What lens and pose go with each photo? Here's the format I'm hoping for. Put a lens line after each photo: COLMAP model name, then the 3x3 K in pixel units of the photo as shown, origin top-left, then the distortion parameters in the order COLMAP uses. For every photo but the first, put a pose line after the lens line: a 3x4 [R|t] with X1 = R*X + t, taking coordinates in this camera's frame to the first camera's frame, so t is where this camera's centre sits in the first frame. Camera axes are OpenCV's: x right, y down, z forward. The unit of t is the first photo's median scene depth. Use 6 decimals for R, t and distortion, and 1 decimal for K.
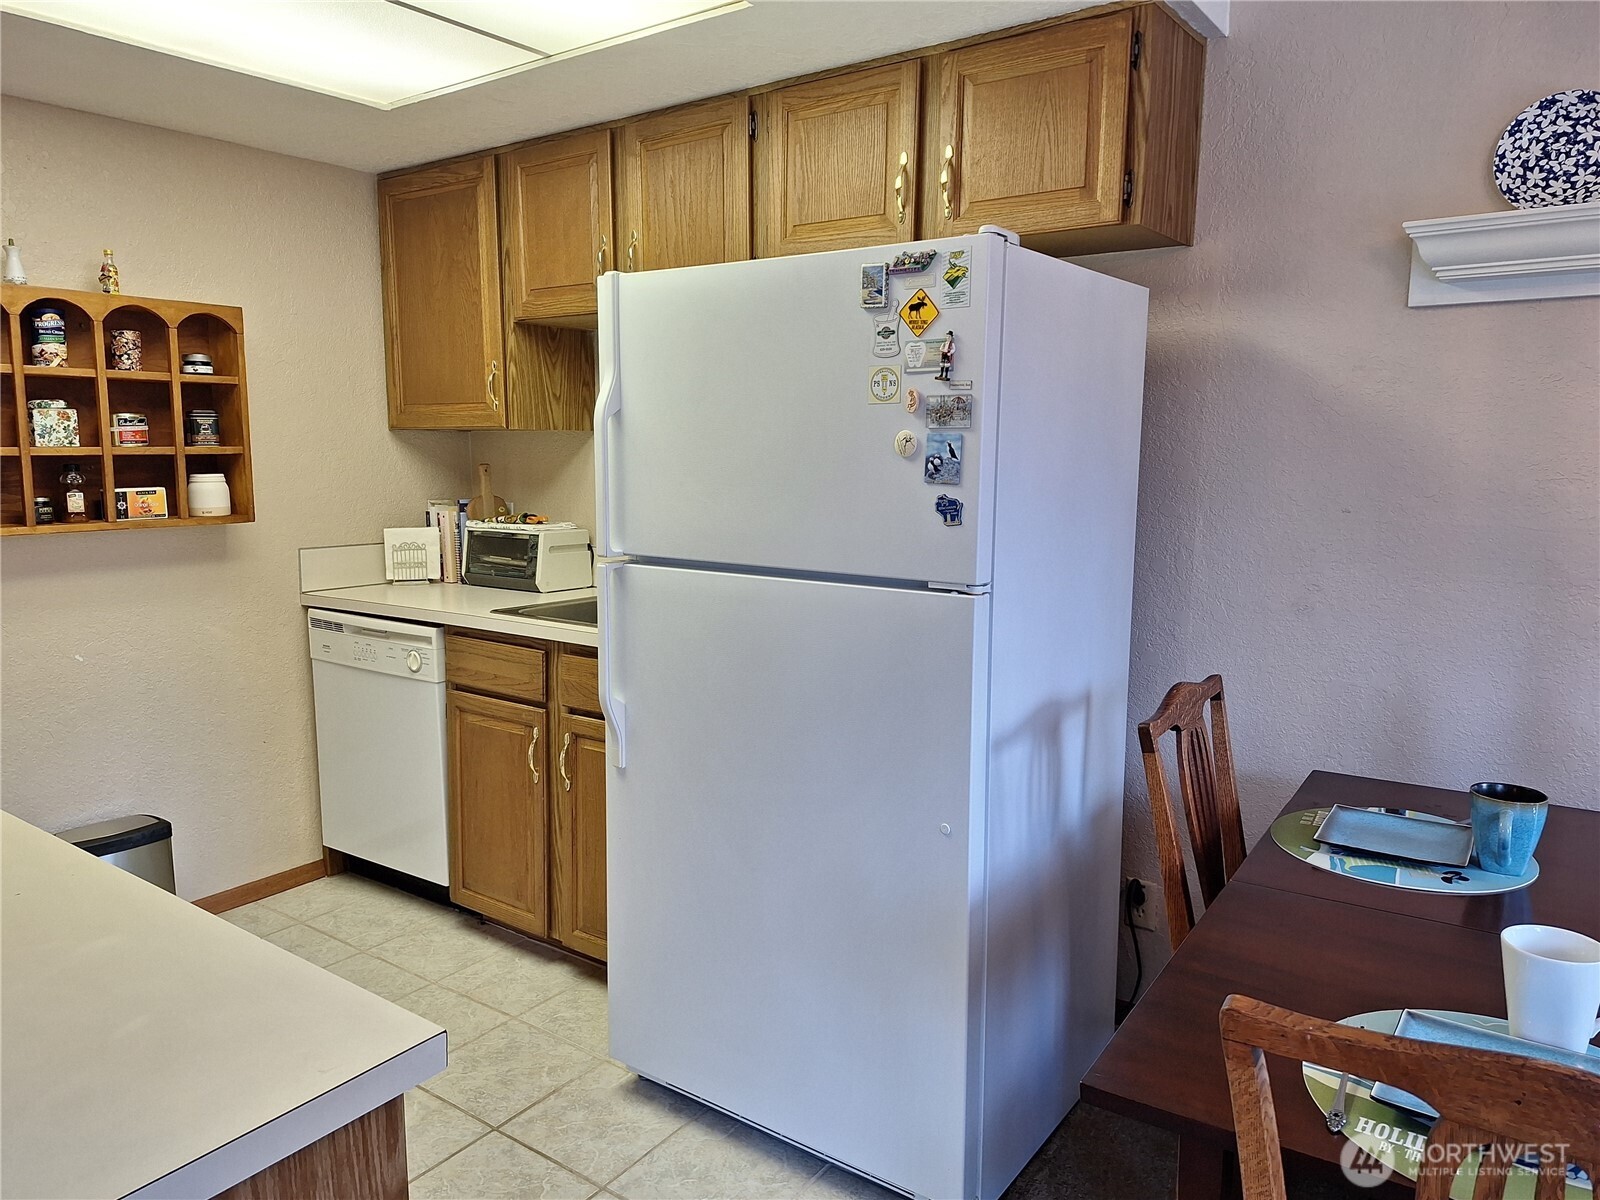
lens RADIAL K [[1091.6, 0, 773.4], [0, 1091.6, 602.7], [0, 0, 1]] dist [0.094180, -0.105598]
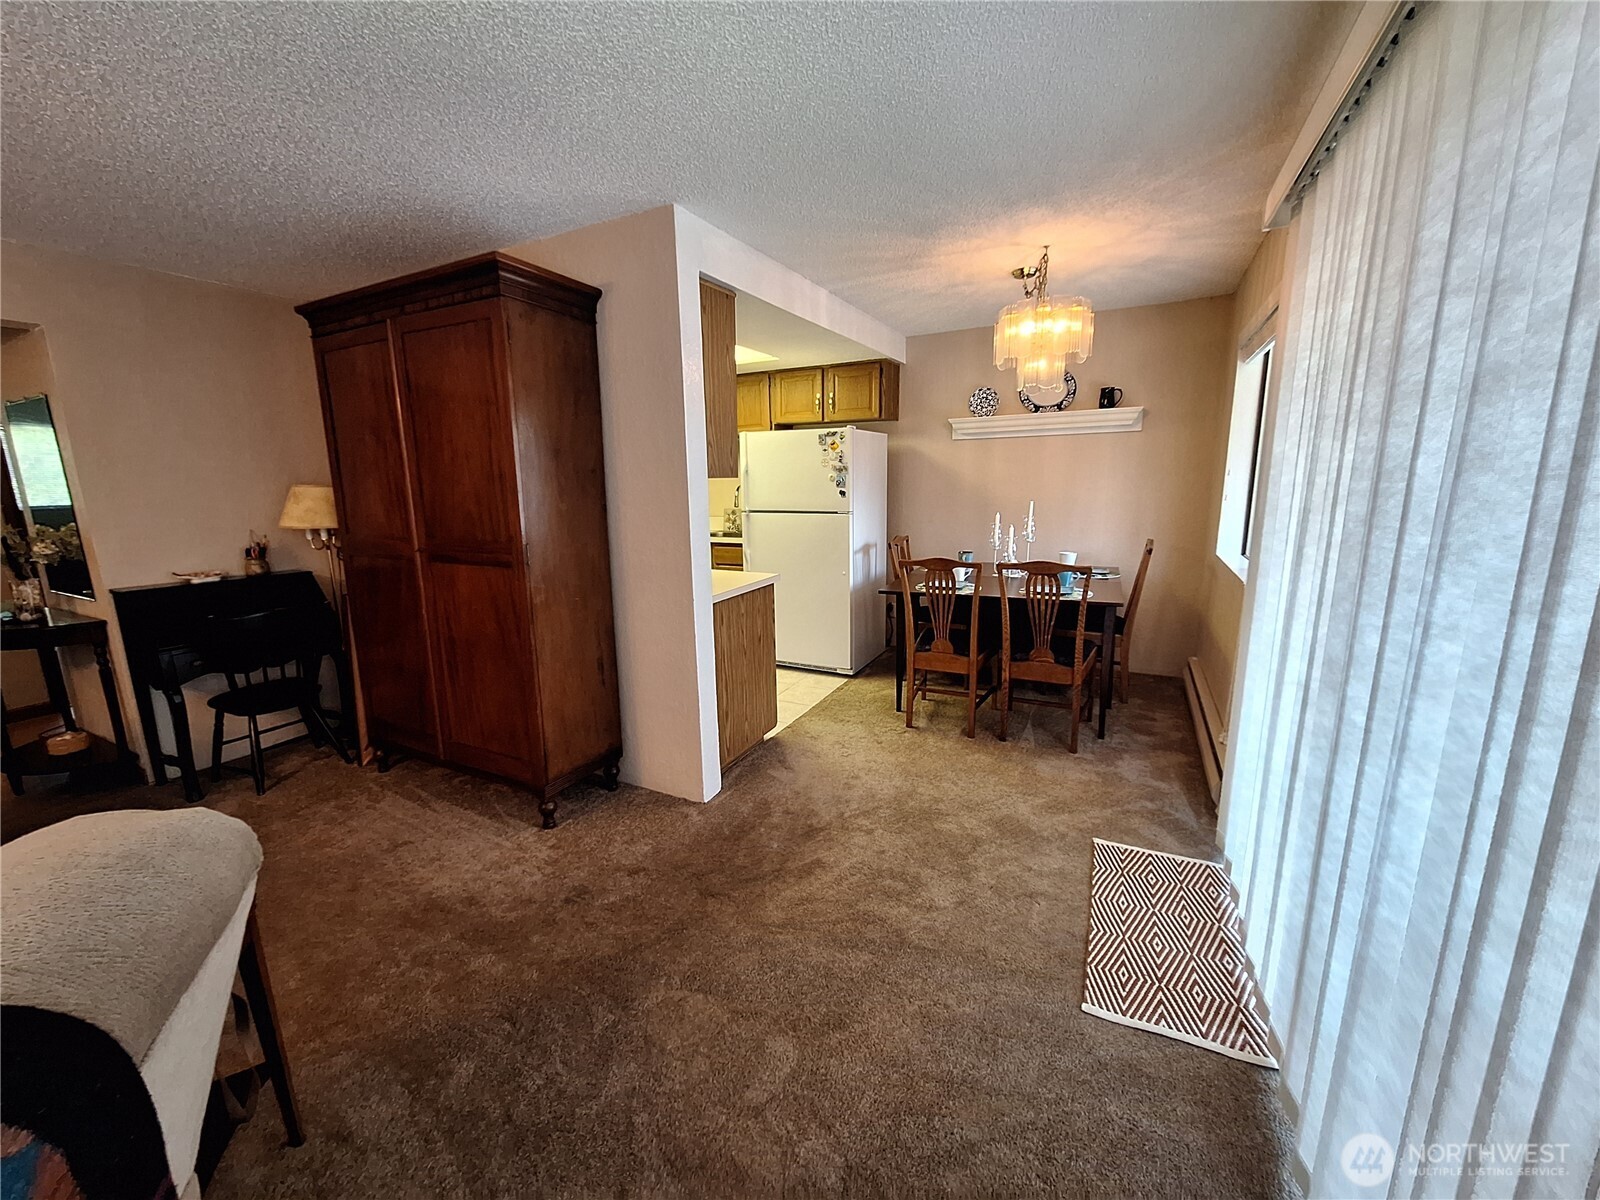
lens RADIAL K [[635.2, 0, 800.0], [0, 635.2, 600.0], [0, 0, 1]] dist [0.000384, 0.000108]
pose [[0.985173, -0.049114, 0.164385, -0.353544], [0.042205, 0.998083, 0.045266, 0.173245], [-0.166293, -0.037657, 0.985357, -1.160203]]
